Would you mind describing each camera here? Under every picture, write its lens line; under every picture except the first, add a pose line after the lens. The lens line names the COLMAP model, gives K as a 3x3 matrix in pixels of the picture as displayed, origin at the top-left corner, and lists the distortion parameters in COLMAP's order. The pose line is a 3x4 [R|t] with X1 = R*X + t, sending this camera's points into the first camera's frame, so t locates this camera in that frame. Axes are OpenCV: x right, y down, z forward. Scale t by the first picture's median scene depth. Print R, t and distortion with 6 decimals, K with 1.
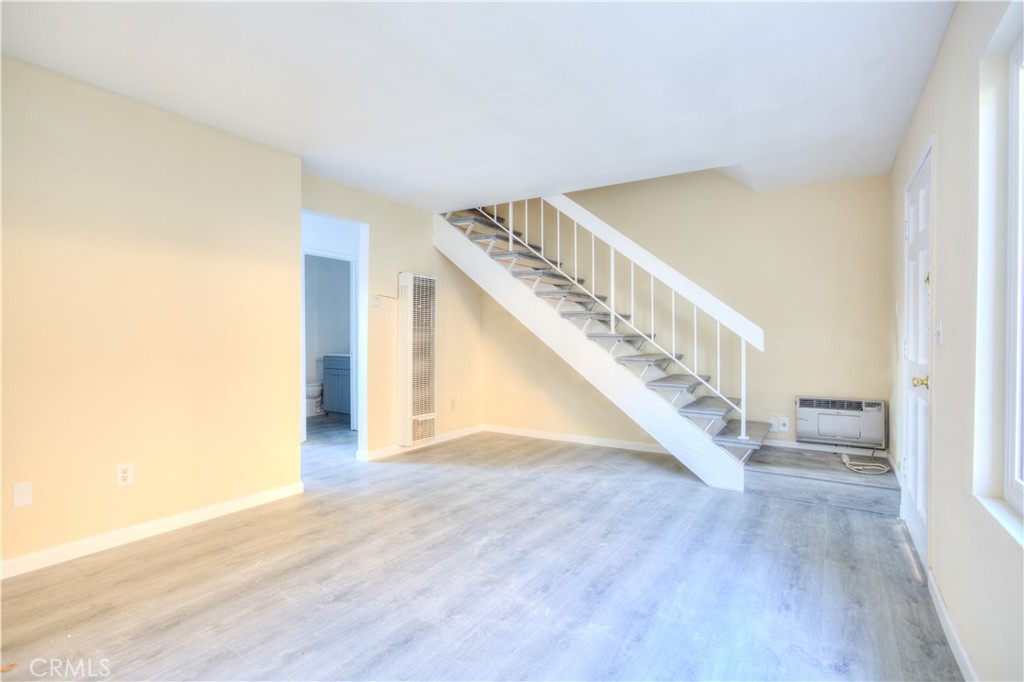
lens RADIAL K [[498.4, 0, 510.3], [0, 498.4, 339.5], [0, 0, 1]] dist [-0.025540, 0.009038]
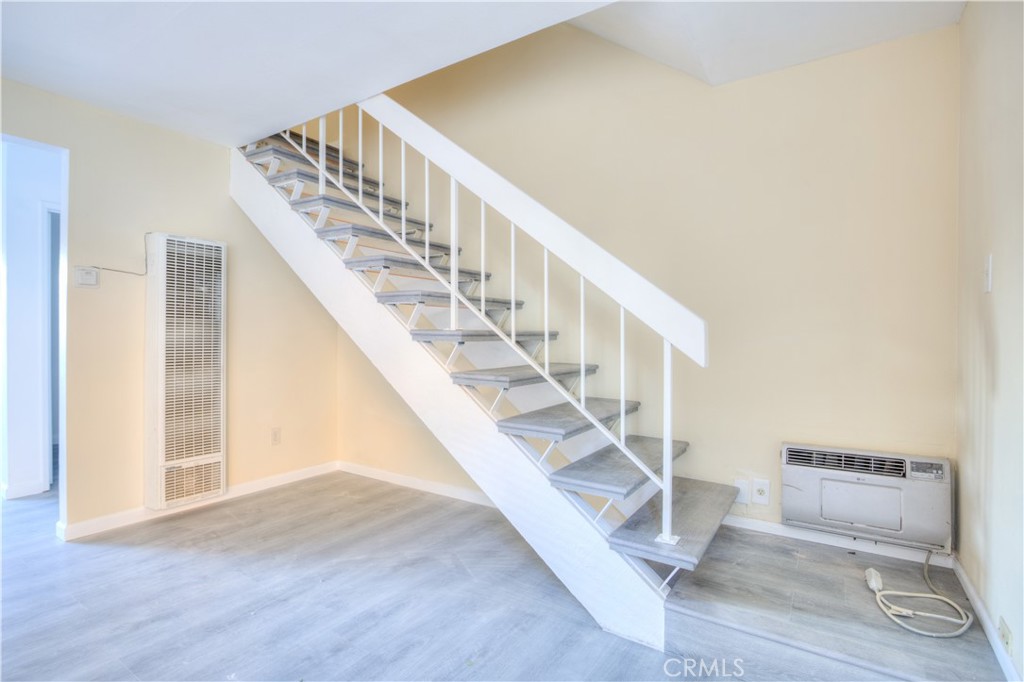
lens RADIAL K [[498.4, 0, 510.3], [0, 498.4, 339.5], [0, 0, 1]] dist [-0.025540, 0.009038]
pose [[0.999890, 0.001188, -0.014782, 0.306652], [-0.001132, 0.999992, 0.003772, -0.003590], [0.014786, -0.003754, 0.999884, 0.480035]]
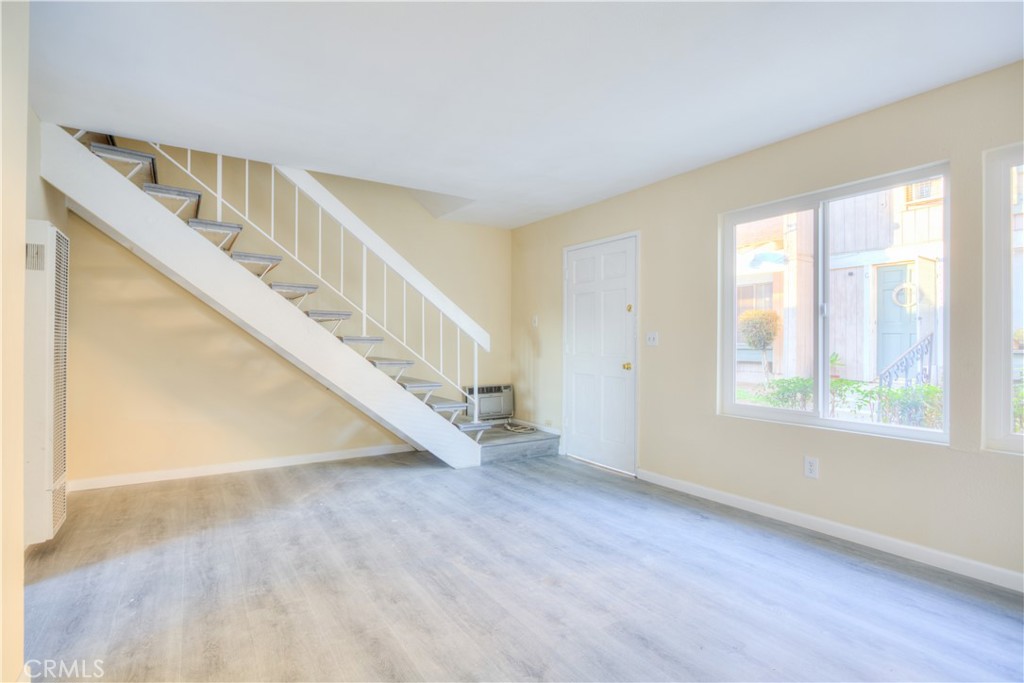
lens RADIAL K [[498.4, 0, 510.3], [0, 498.4, 340.0], [0, 0, 1]] dist [-0.025540, 0.009038]
pose [[0.409502, 0.001595, 0.912308, -0.599861], [0.001576, 0.999996, -0.002456, -0.002824], [-0.912308, 0.002444, 0.409498, 0.395677]]
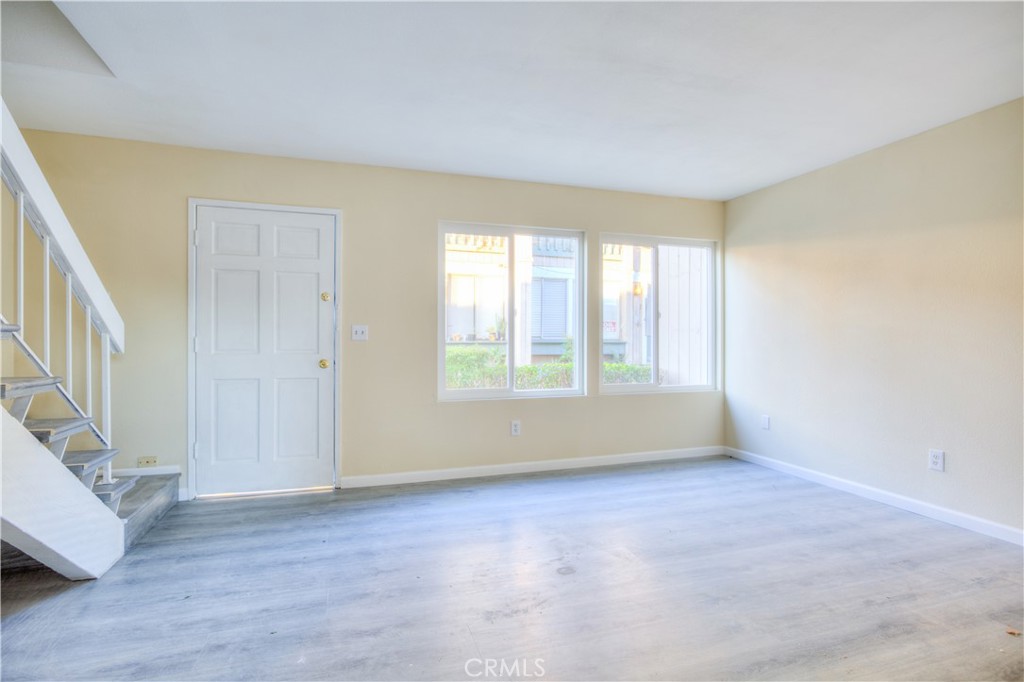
lens RADIAL K [[498.4, 0, 510.3], [0, 498.4, 339.5], [0, 0, 1]] dist [-0.025540, 0.009038]
pose [[-0.773148, -0.009088, 0.634160, -0.362866], [-0.003657, 0.999945, 0.009871, -0.004332], [-0.634215, 0.005313, -0.773139, 1.120767]]
